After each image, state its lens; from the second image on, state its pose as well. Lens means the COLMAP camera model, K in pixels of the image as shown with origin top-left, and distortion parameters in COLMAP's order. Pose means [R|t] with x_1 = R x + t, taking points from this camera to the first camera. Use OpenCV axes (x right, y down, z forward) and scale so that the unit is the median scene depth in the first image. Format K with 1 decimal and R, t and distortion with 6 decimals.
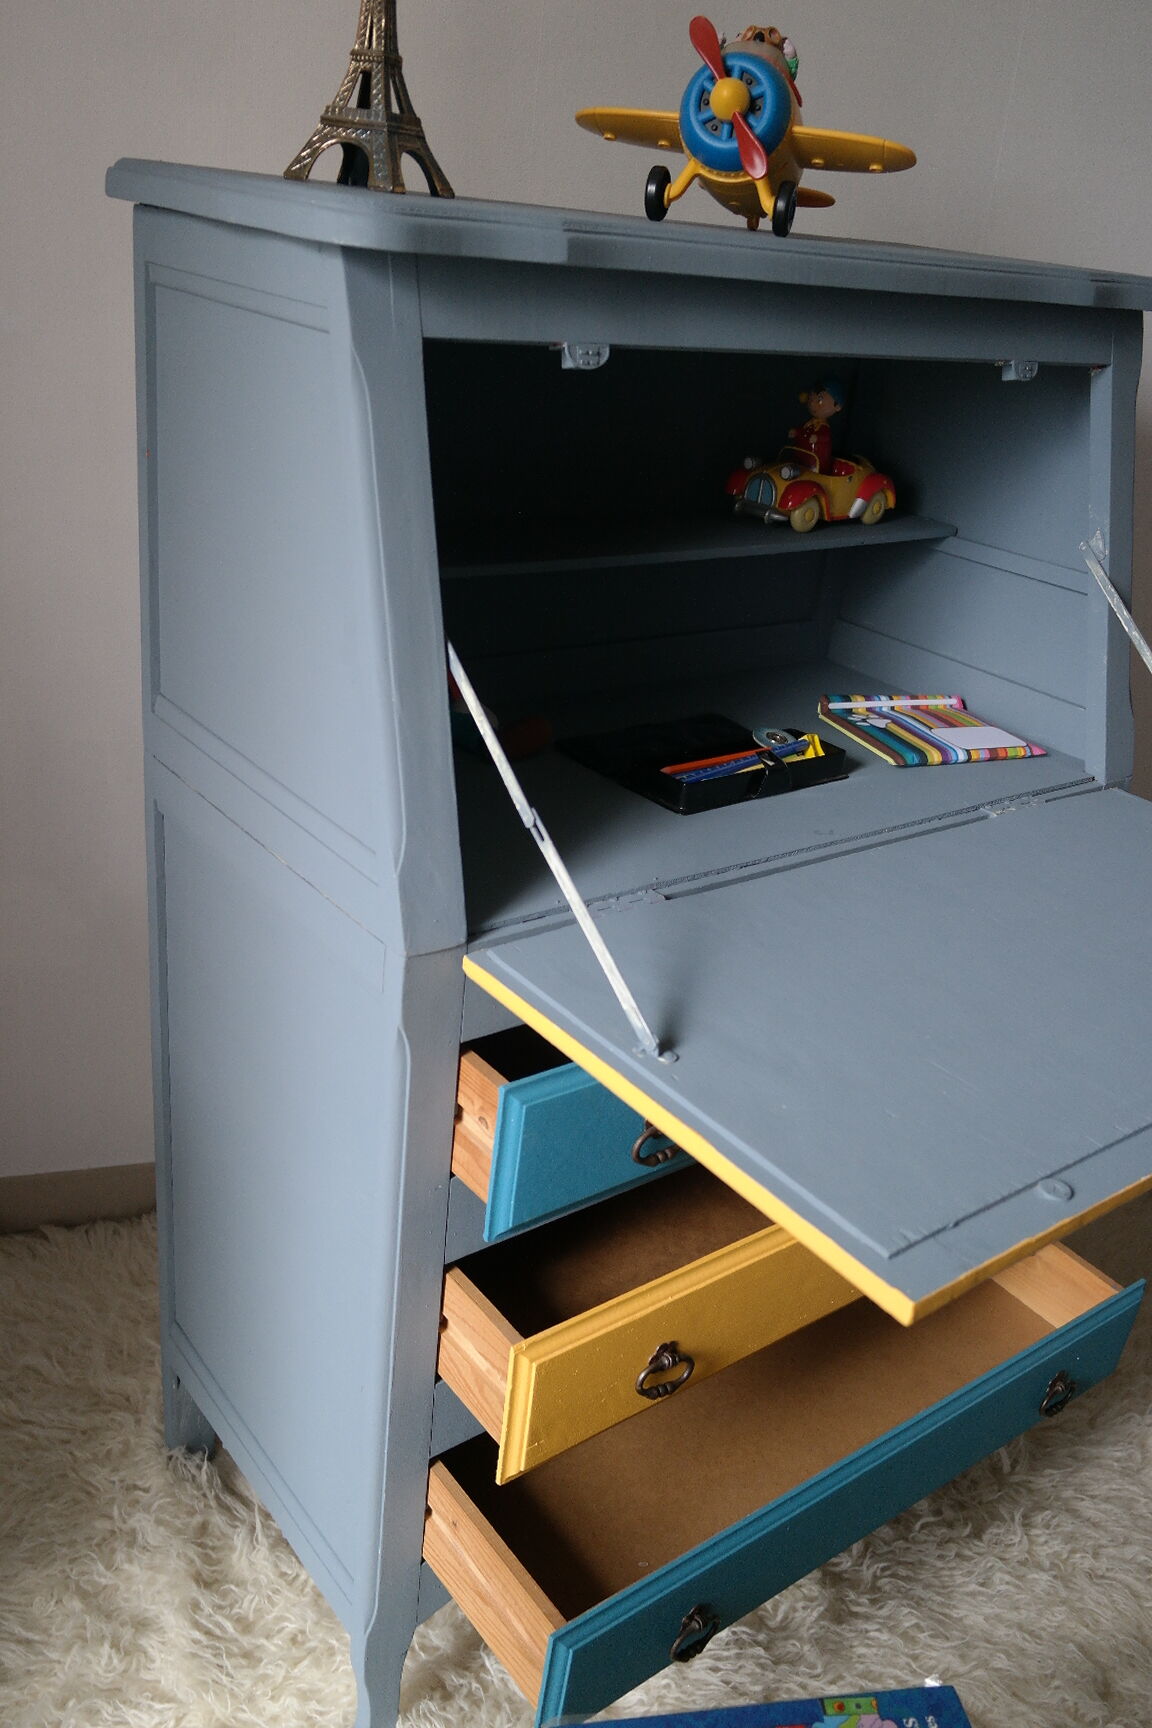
lens RADIAL K [[1450.8, 0, 576.9], [0, 1450.8, 860.2], [0, 0, 1]] dist [-0.014367, -0.010599]
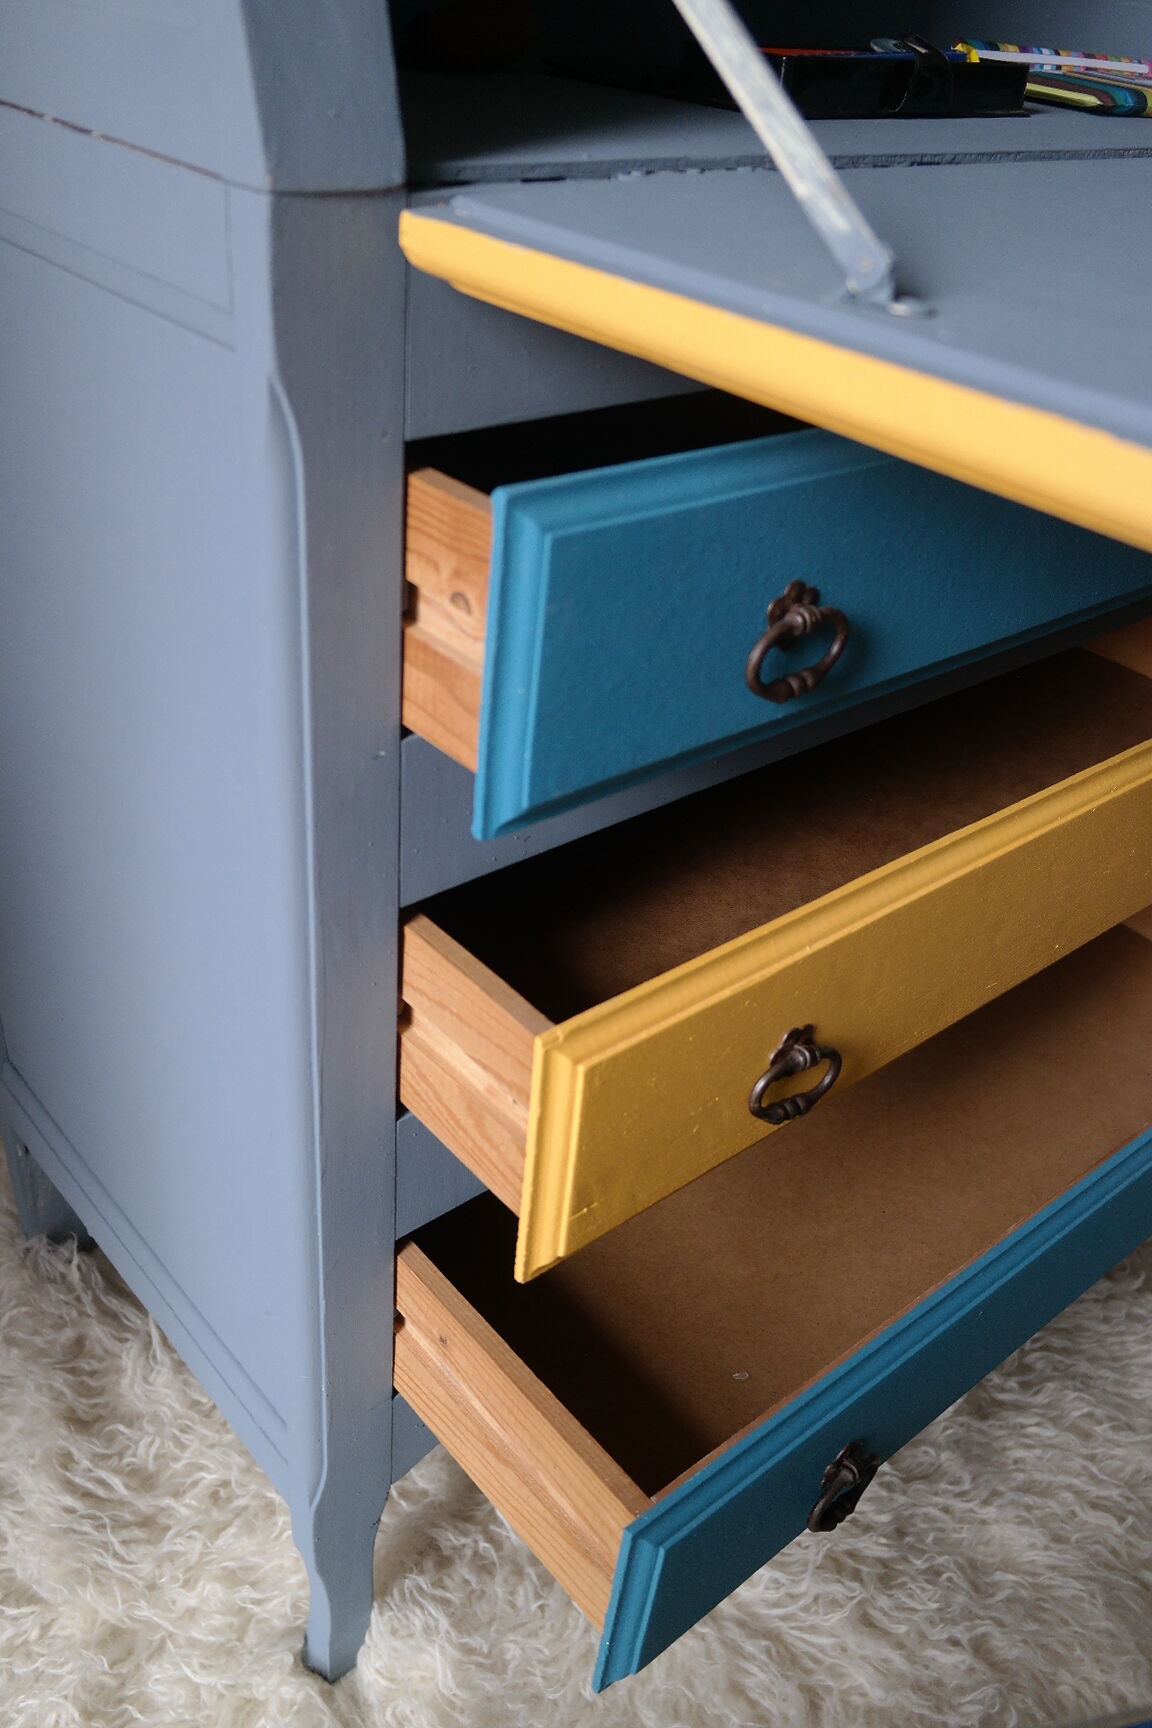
lens RADIAL K [[1450.8, 0, 581.2], [0, 1450.8, 866.7], [0, 0, 1]] dist [-0.014367, -0.010599]
pose [[0.998185, -0.046782, 0.037922, -0.037770], [0.040009, 0.985810, 0.163025, 0.155147], [-0.045011, -0.161212, 0.985893, 0.401100]]
